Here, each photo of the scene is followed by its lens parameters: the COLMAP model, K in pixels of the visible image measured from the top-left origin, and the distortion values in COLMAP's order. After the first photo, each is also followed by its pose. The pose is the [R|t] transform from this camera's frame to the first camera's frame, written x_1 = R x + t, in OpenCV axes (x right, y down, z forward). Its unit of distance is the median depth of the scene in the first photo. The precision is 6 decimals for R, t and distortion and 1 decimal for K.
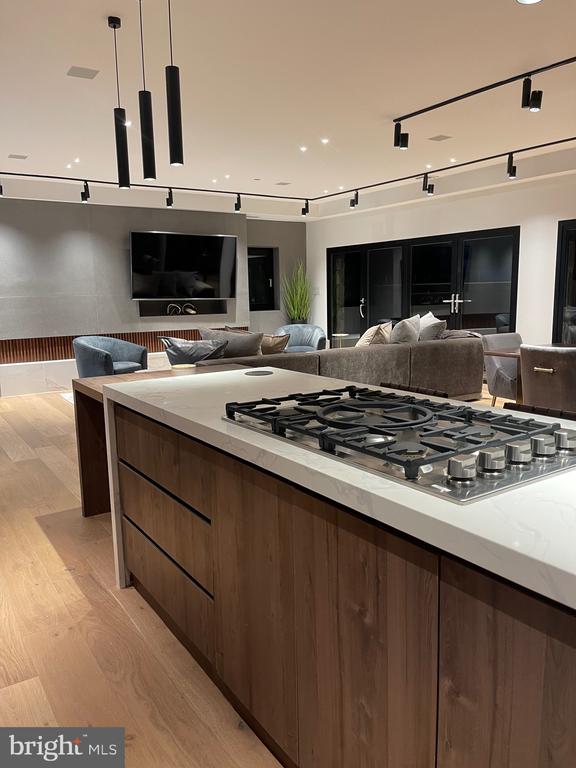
lens RADIAL K [[566.1, 0, 288.0], [0, 566.1, 384.0], [0, 0, 1]] dist [-0.084691, -0.003344]
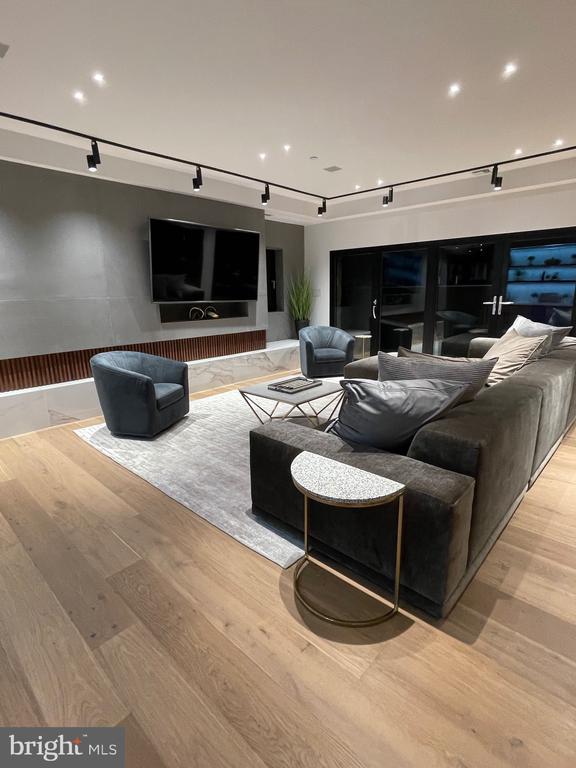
lens RADIAL K [[383.4, 0, 290.2], [0, 383.4, 379.7], [0, 0, 1]] dist [-0.033973, 0.000309]
pose [[0.972255, -0.051907, 0.228093, -0.208728], [0.037915, 0.997145, 0.065306, -0.063864], [-0.230832, -0.054845, 0.971447, 0.384682]]
